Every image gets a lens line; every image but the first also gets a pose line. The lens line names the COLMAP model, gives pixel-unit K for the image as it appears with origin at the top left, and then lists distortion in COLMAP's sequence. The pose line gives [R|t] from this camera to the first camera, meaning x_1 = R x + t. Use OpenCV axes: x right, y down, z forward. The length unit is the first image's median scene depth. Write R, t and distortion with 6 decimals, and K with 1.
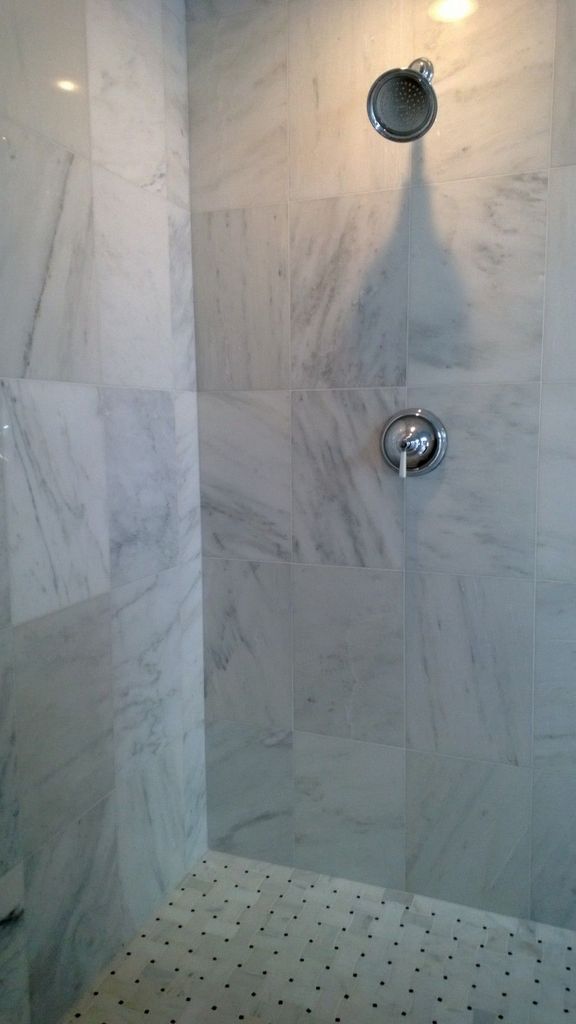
lens RADIAL K [[750.7, 0, 262.2], [0, 750.7, 511.6], [0, 0, 1]] dist [0.149419, -0.240223]
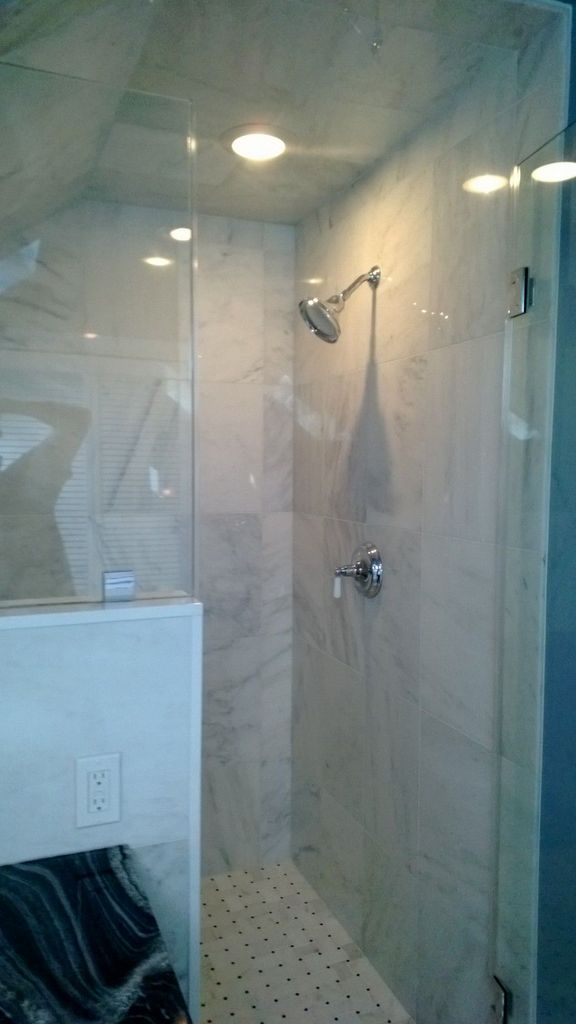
lens RADIAL K [[750.7, 0, 262.2], [0, 750.7, 511.6], [0, 0, 1]] dist [0.149419, -0.240223]
pose [[0.655376, 0.060033, -0.752913, 0.976131], [-0.093706, 0.995597, -0.002184, -0.163635], [0.749467, 0.071984, 0.658116, 0.072036]]
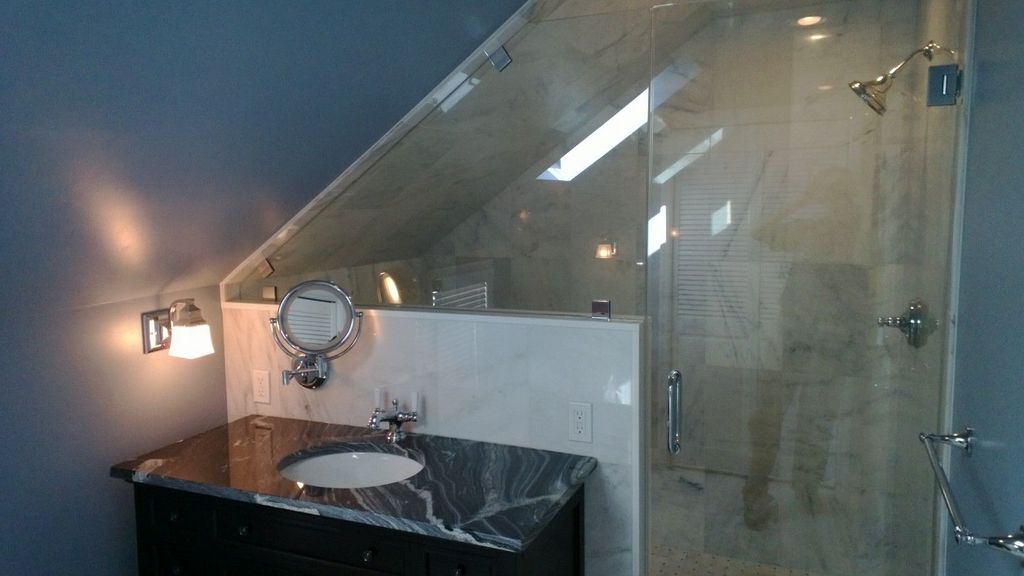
lens RADIAL K [[750.7, 0, 514.6], [0, 750.7, 282.7], [0, 0, 1]] dist [0.149419, -0.240223]
pose [[-0.035513, 0.120675, -0.992057, 1.512214], [-0.105929, 0.986636, 0.123807, -0.249021], [0.993739, 0.109485, -0.022255, 0.328737]]
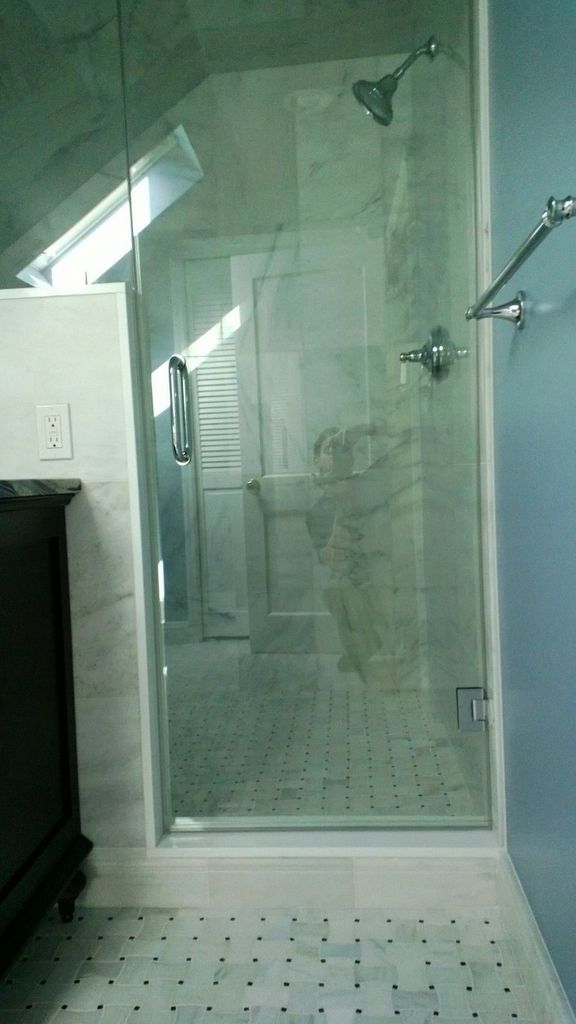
lens RADIAL K [[746.3, 0, 278.5], [0, 746.3, 515.7], [0, 0, 1]] dist [0.148493, -0.001846]
pose [[0.259802, 0.041209, -0.964782, 1.284323], [-0.067105, 0.997444, 0.024534, 0.149694], [0.963327, 0.058368, 0.261904, 0.451512]]
